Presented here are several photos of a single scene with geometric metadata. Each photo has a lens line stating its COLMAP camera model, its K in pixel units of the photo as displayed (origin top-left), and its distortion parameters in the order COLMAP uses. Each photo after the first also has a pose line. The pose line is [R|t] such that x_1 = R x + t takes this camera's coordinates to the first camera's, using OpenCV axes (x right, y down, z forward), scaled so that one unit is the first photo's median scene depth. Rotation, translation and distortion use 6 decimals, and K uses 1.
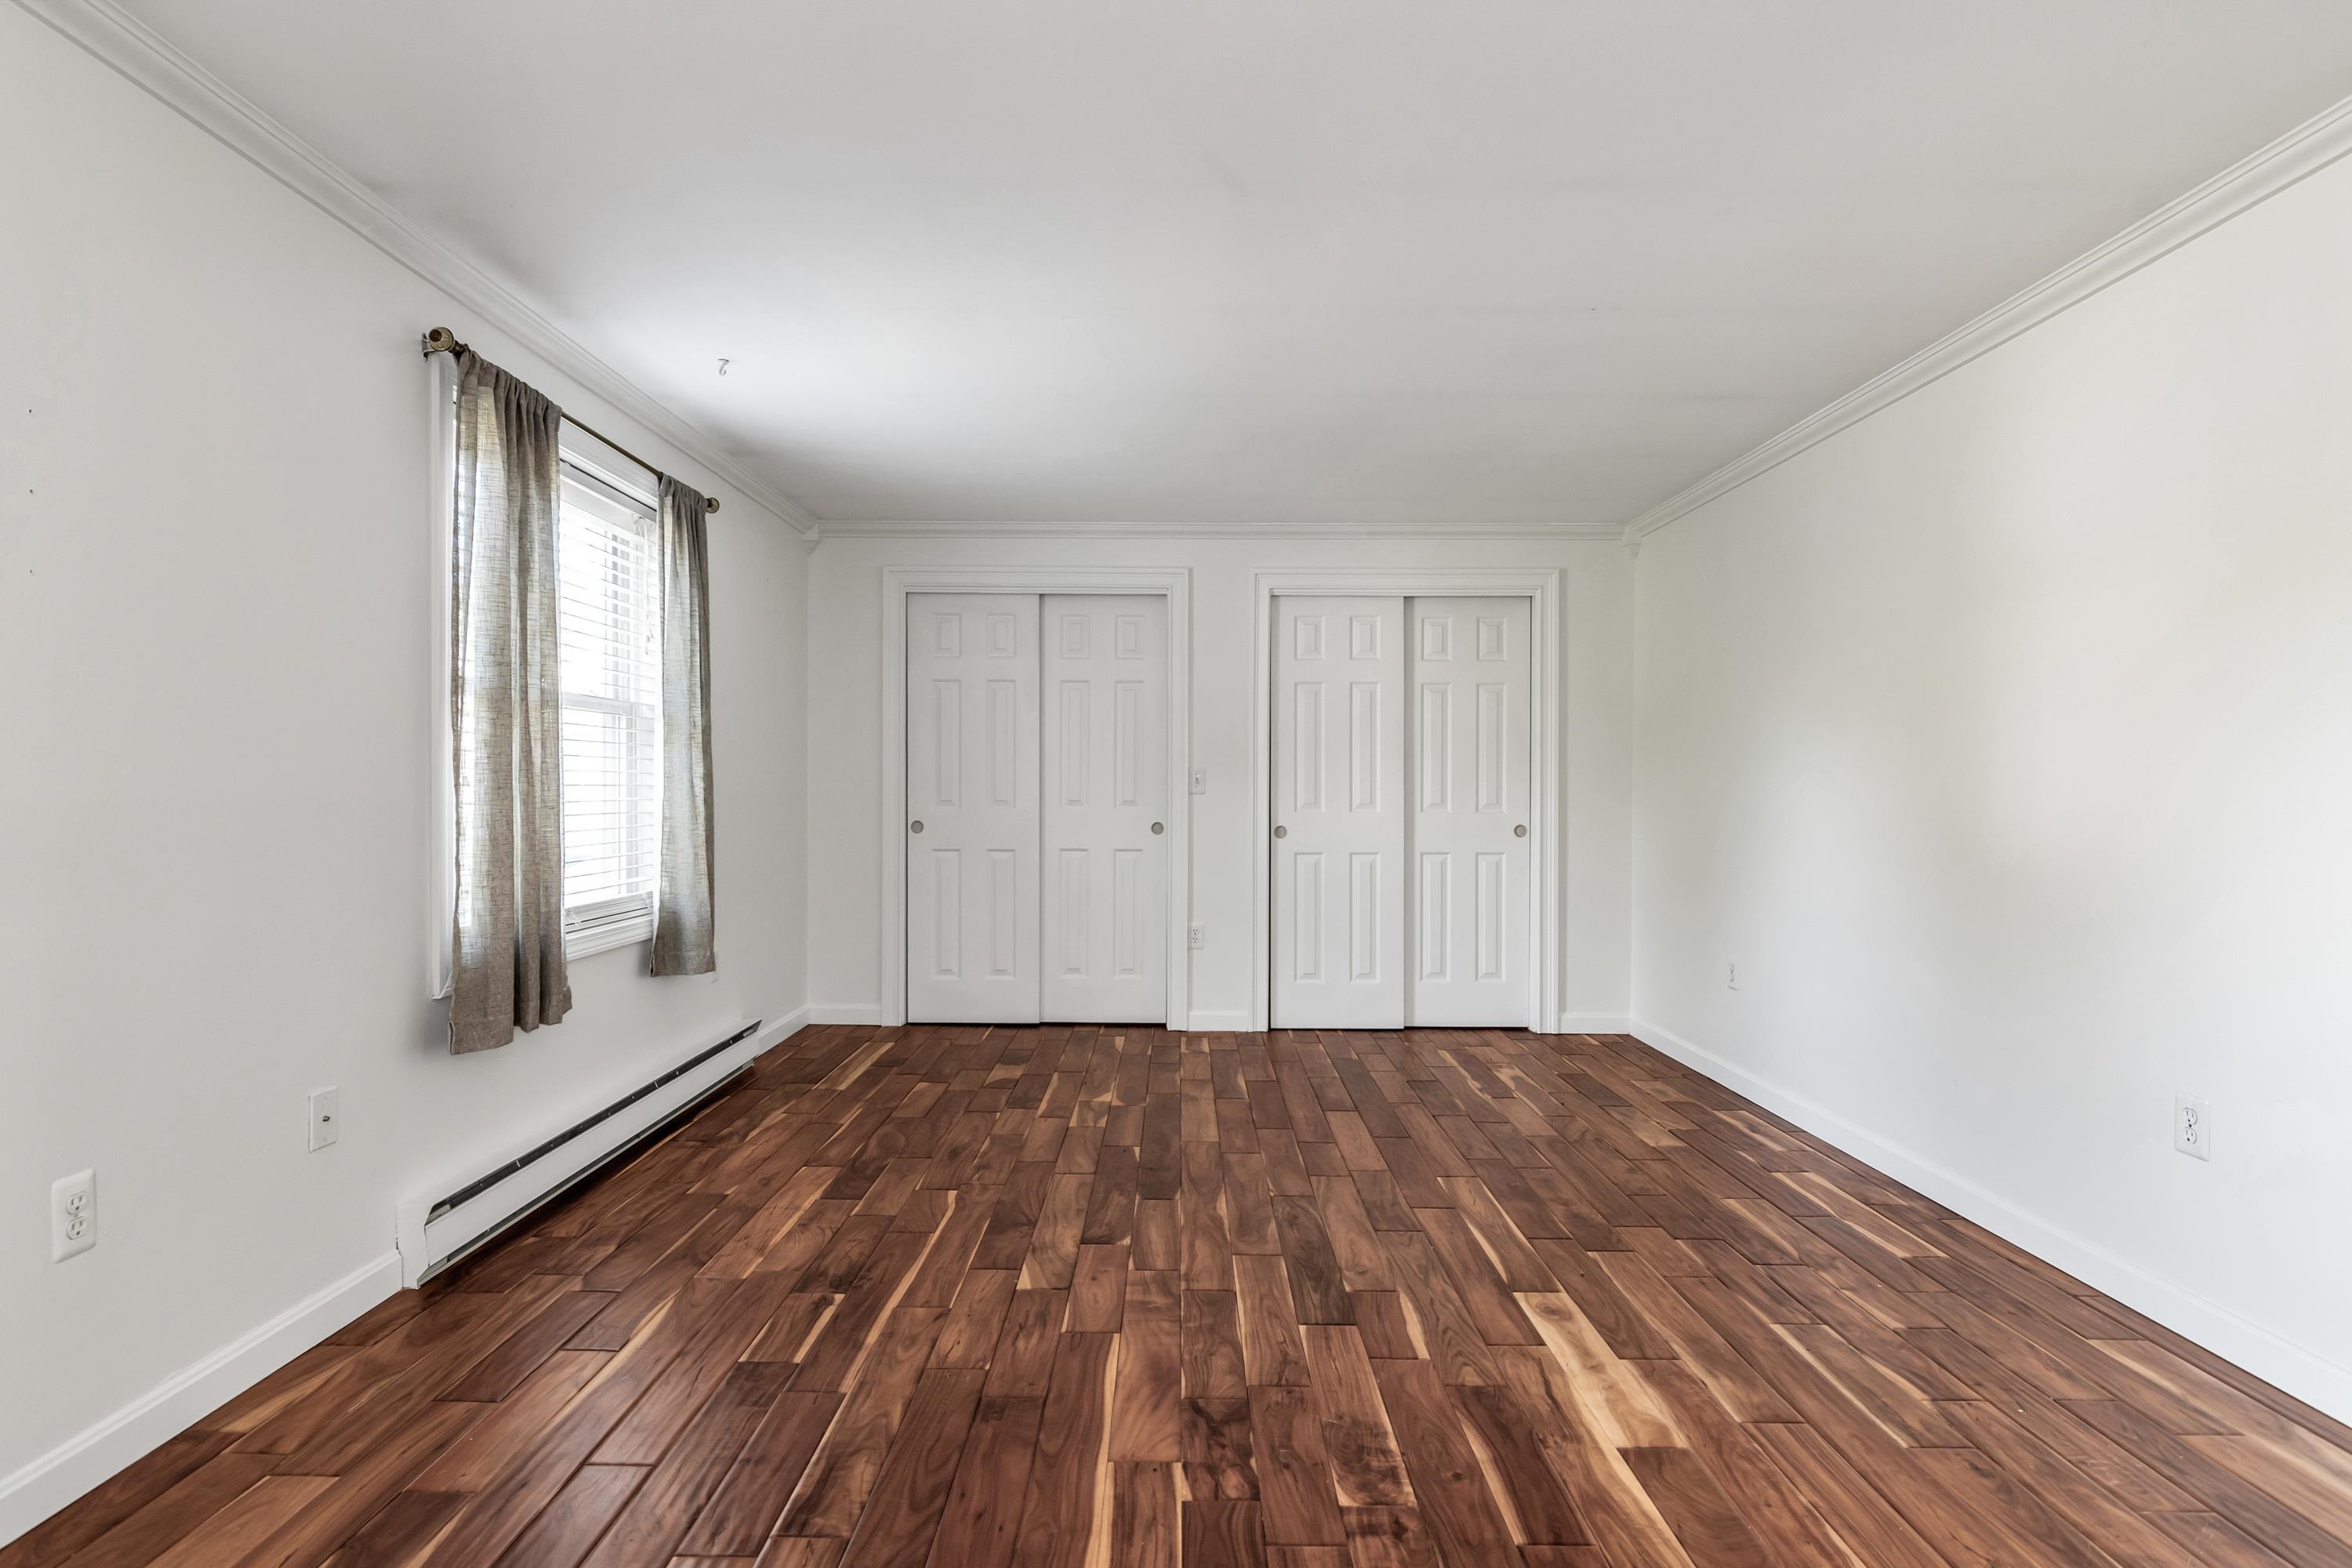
lens RADIAL K [[1137.8, 0, 1166.0], [0, 1137.8, 792.6], [0, 0, 1]] dist [0.000472, 0.001151]
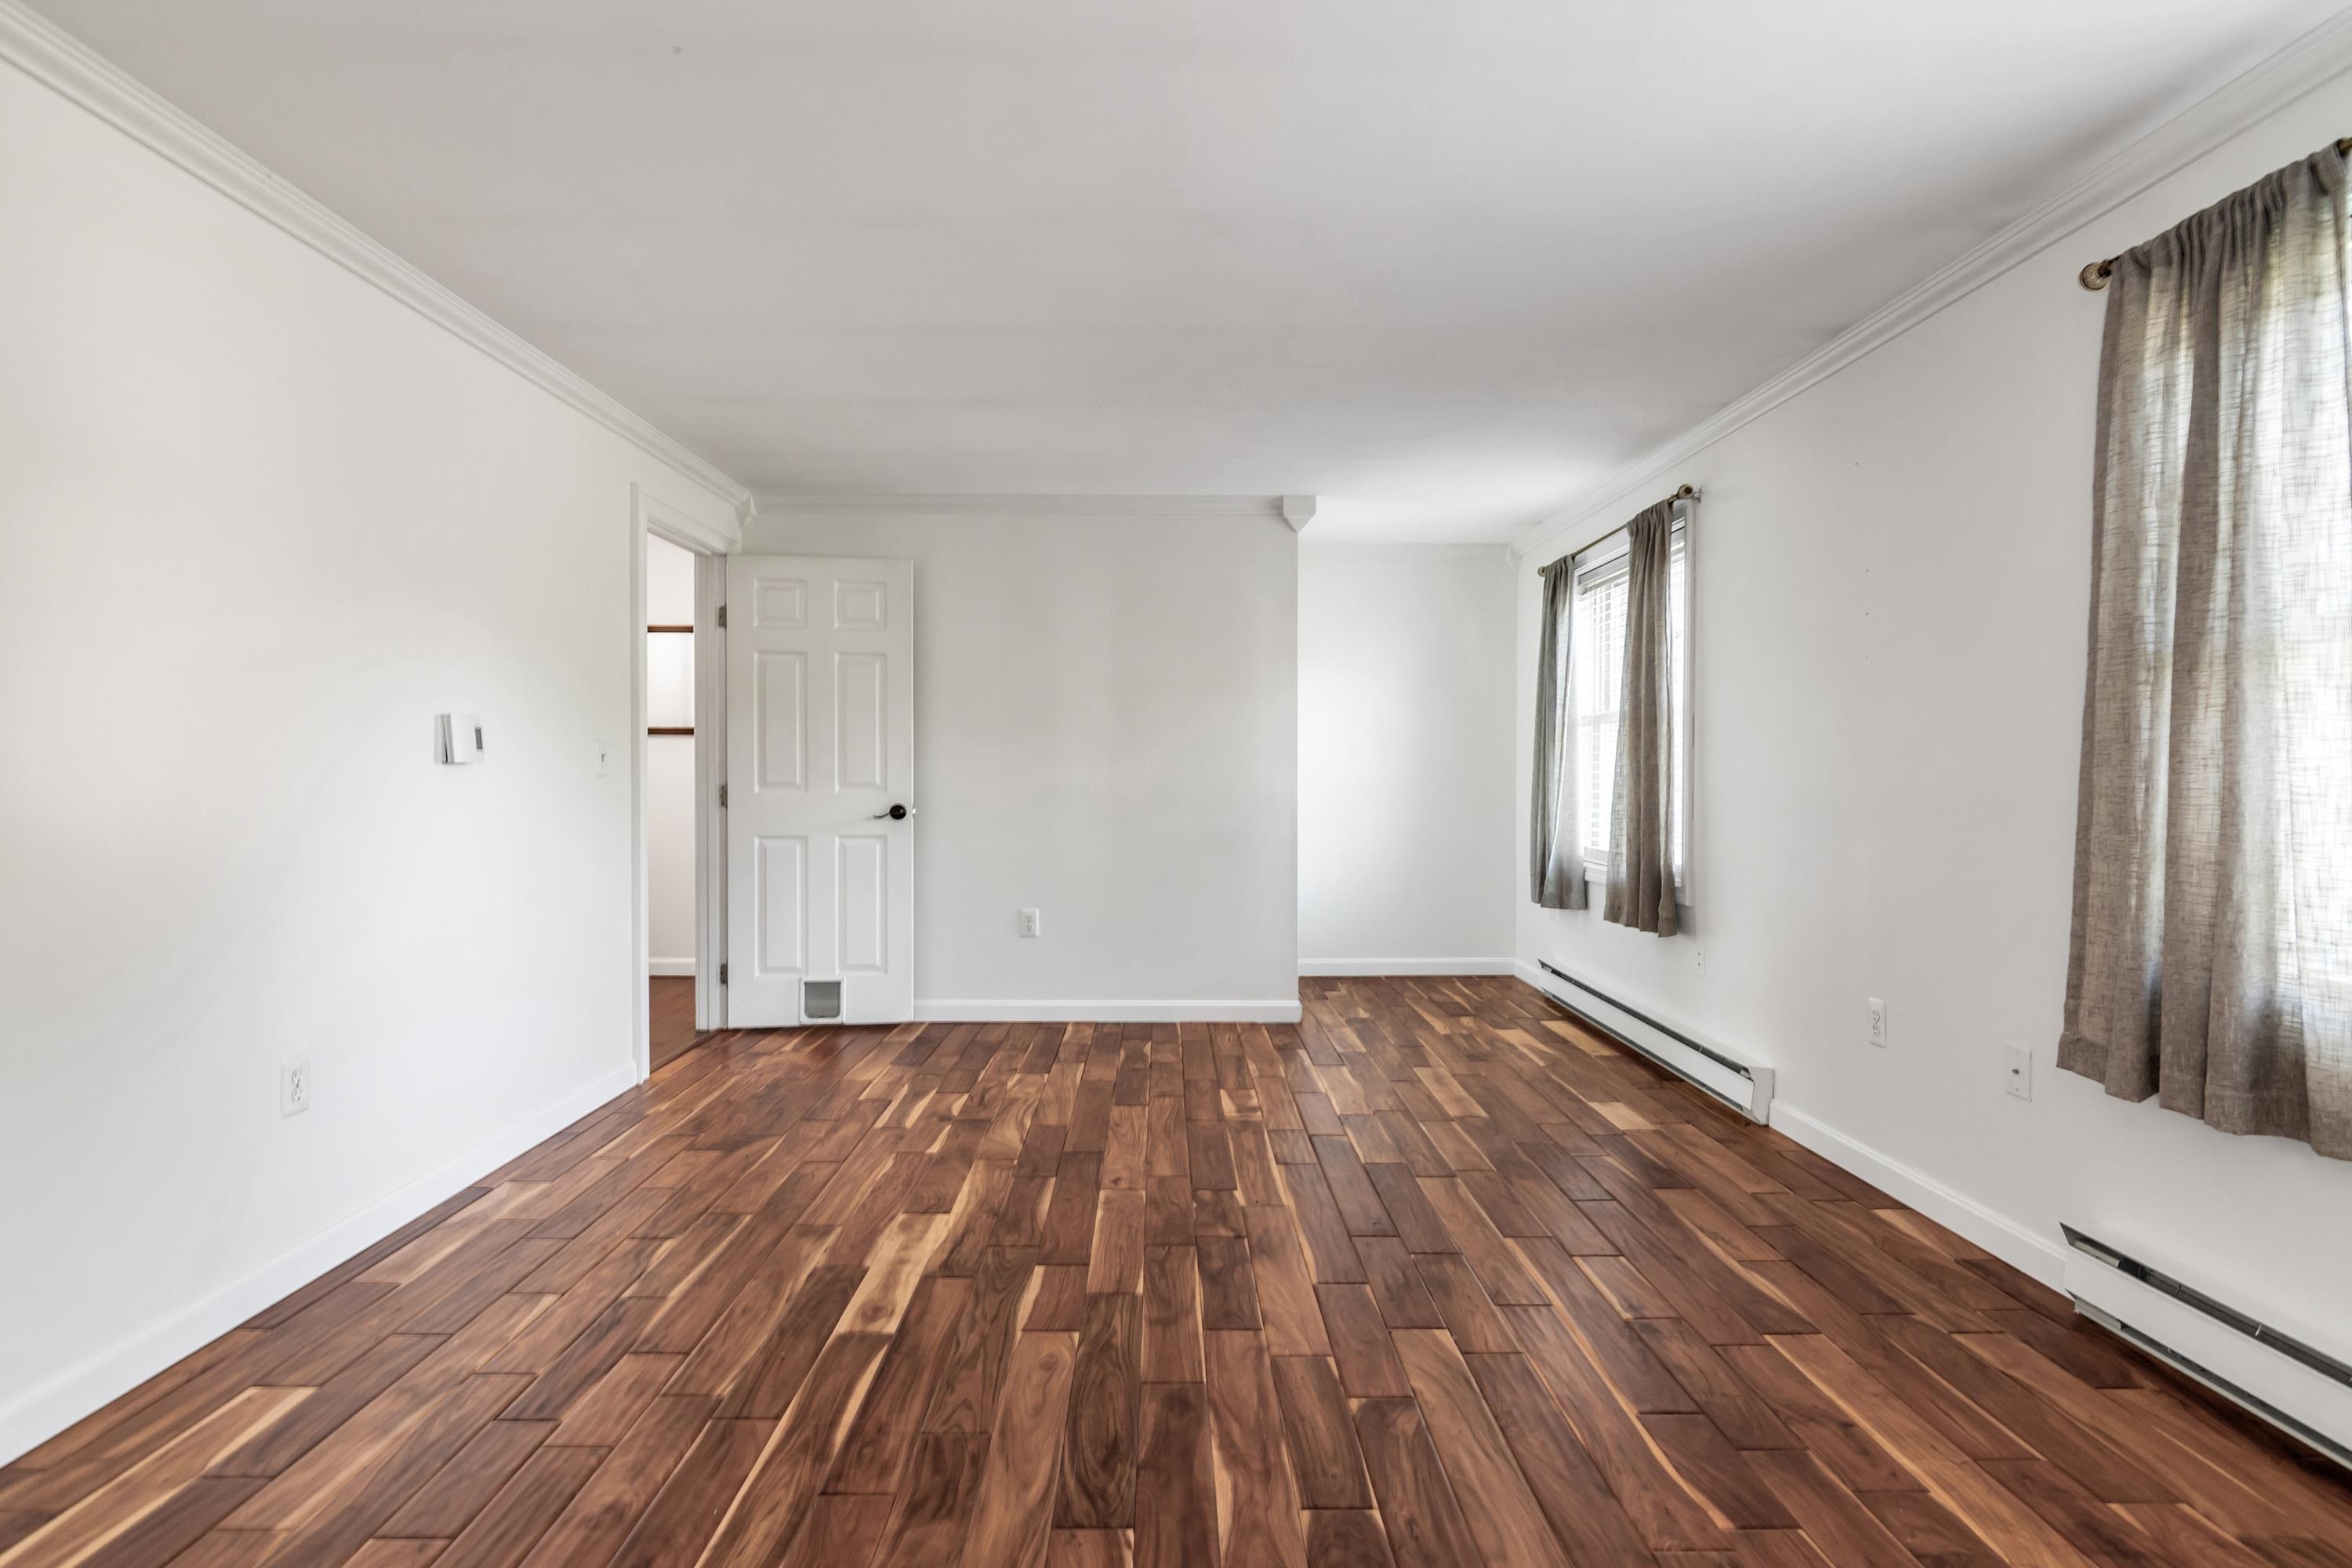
lens RADIAL K [[1137.8, 0, 1166.0], [0, 1137.8, 792.6], [0, 0, 1]] dist [0.000472, 0.001151]
pose [[-0.999774, -0.007020, -0.020072, 0.085490], [-0.007377, 0.999815, 0.017773, -0.001271], [0.019944, 0.017917, -0.999641, 1.443040]]
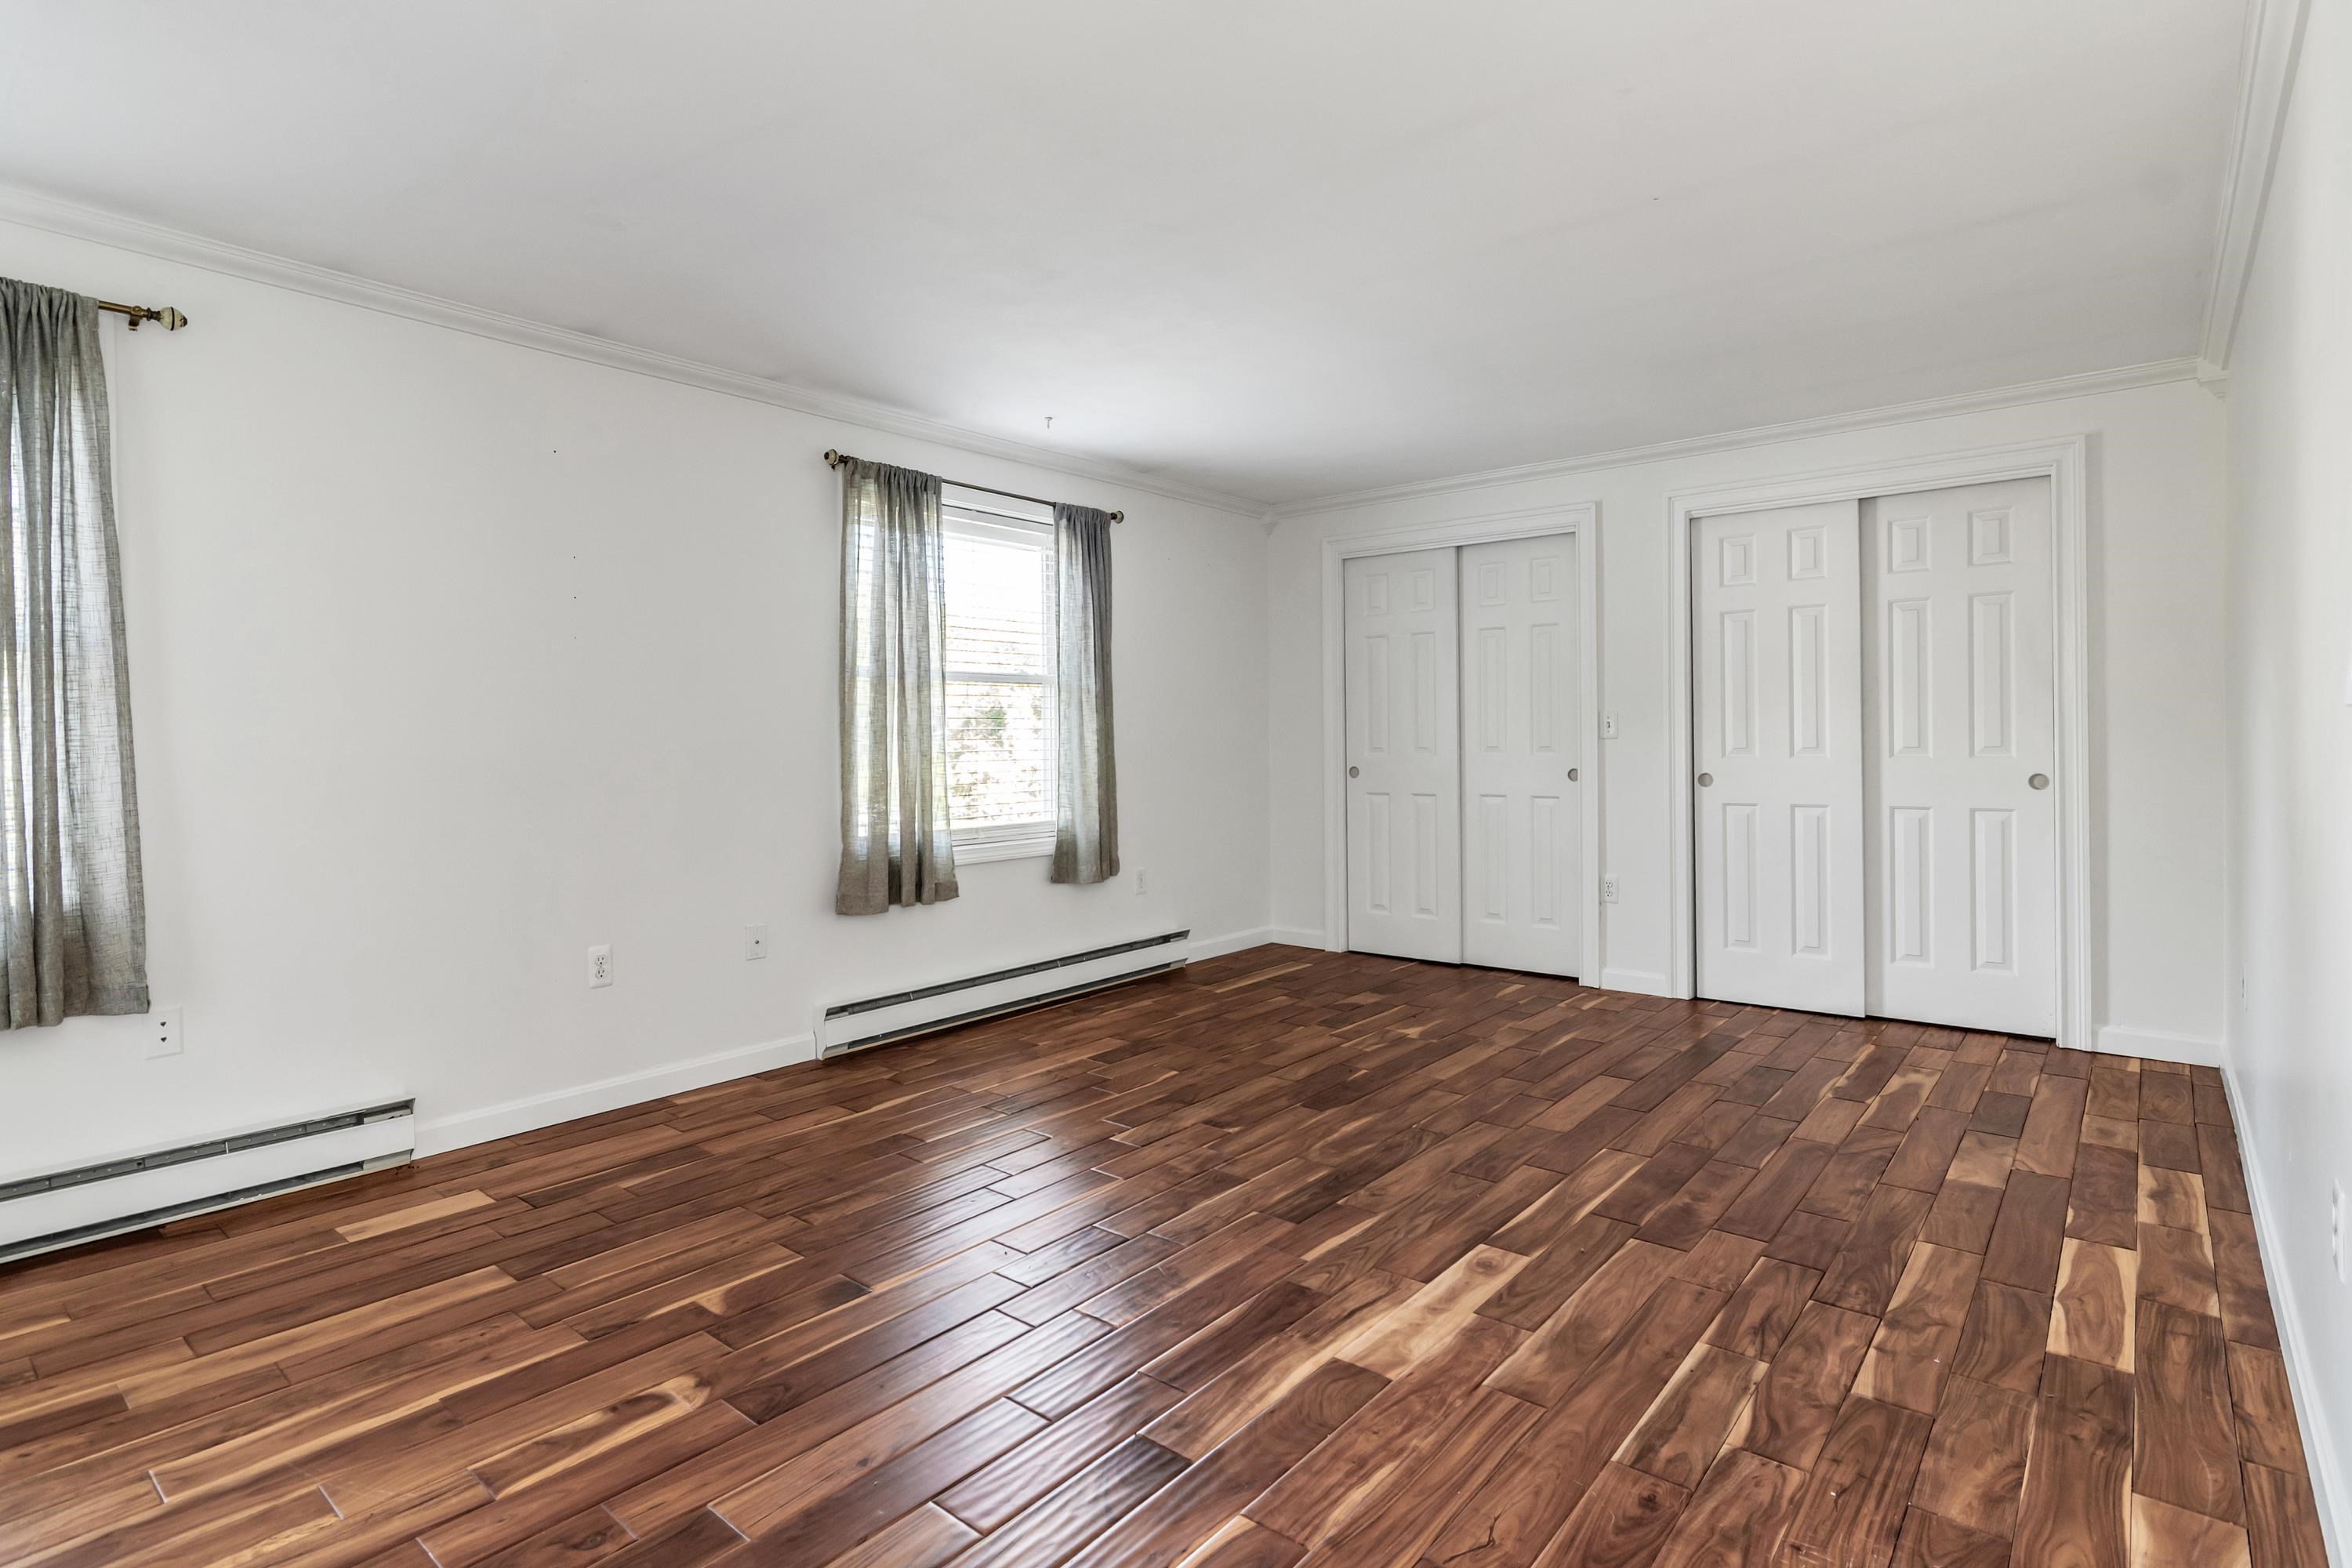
lens RADIAL K [[1157.8, 0, 1183.8], [0, 1157.8, 739.6], [0, 0, 1]] dist [0.000106, 0.000784]
pose [[0.781344, -0.012097, -0.623983, 0.560840], [0.011764, 0.999920, -0.004655, 0.003465], [0.623989, -0.003704, 0.781424, 0.044285]]
